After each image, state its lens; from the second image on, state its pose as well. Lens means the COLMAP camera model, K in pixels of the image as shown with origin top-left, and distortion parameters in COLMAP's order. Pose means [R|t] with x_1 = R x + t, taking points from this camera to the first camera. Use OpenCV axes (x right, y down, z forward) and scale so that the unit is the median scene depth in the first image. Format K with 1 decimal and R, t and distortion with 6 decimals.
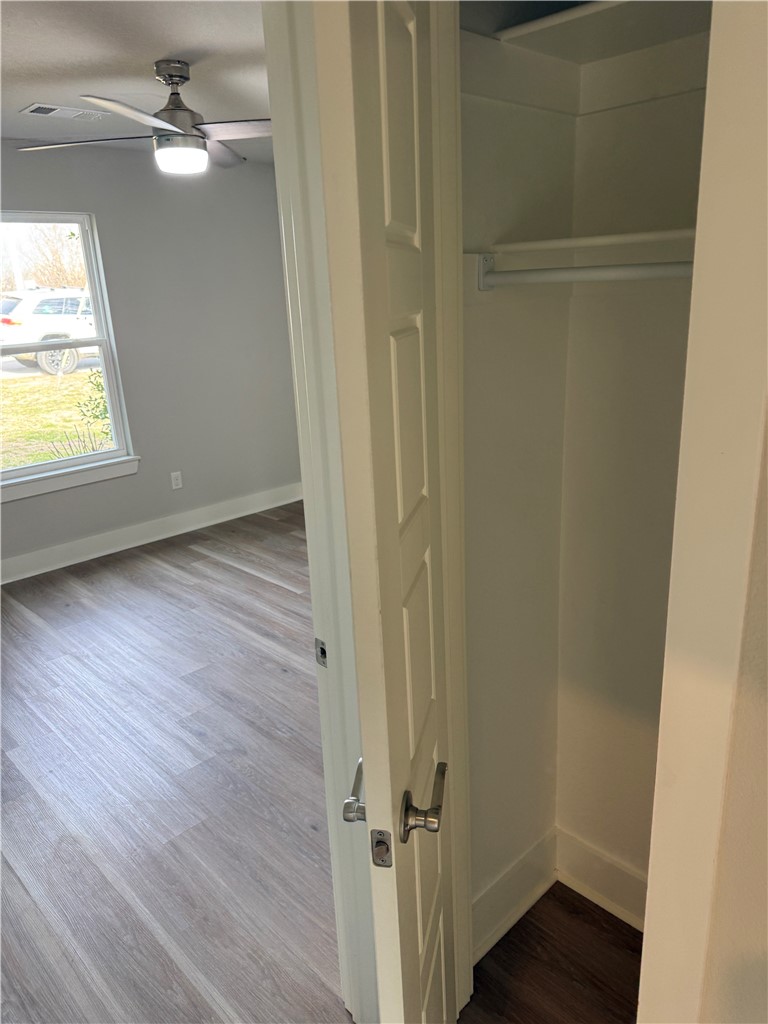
lens RADIAL K [[728.5, 0, 396.5], [0, 728.5, 514.9], [0, 0, 1]] dist [0.087846, -0.147294]
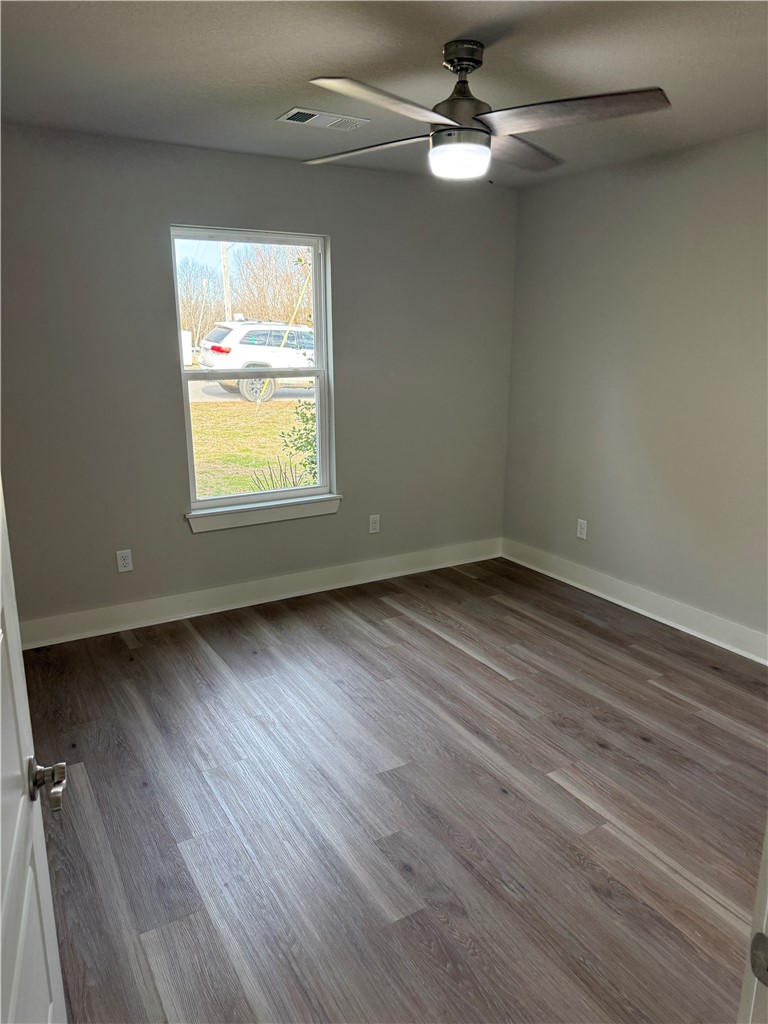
lens RADIAL K [[728.5, 0, 396.5], [0, 728.5, 514.9], [0, 0, 1]] dist [0.087846, -0.147294]
pose [[0.971201, 0.104327, -0.214205, -0.092474], [-0.116472, 0.992181, -0.044845, -0.024630], [0.207851, 0.068502, 0.975759, 0.130802]]
